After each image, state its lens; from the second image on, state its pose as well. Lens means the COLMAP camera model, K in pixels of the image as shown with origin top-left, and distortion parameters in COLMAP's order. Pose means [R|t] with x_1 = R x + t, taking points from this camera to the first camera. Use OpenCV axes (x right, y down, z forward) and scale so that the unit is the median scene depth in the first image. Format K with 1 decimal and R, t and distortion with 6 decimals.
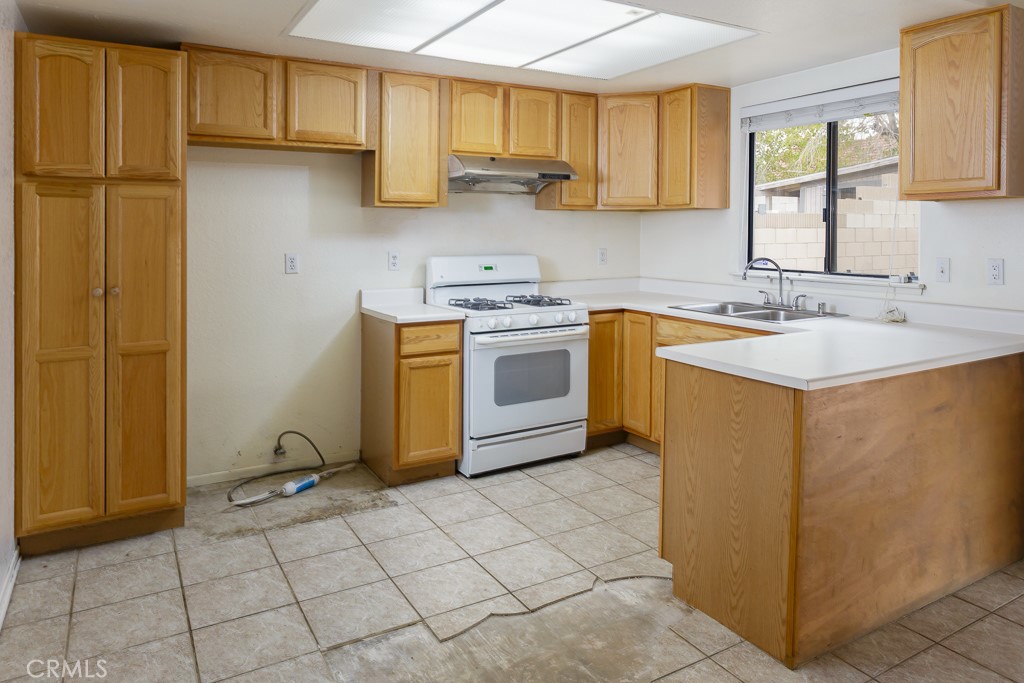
lens RADIAL K [[676.8, 0, 511.5], [0, 676.8, 331.7], [0, 0, 1]] dist [-0.001660, -0.001756]
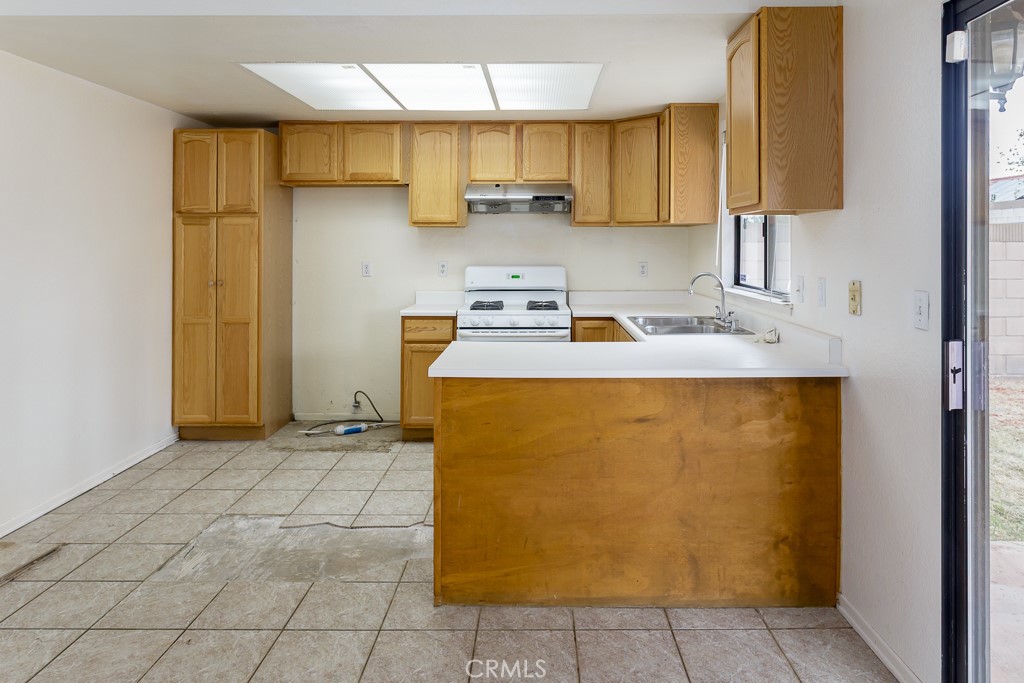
lens RADIAL K [[641.4, 0, 512.0], [0, 641.4, 341.5], [0, 0, 1]] dist [-0.013156, -0.000526]
pose [[0.856190, 0.077322, -0.510843, 0.676681], [-0.076462, 0.996813, 0.022727, -0.007513], [0.510972, 0.019602, 0.859374, 0.043589]]
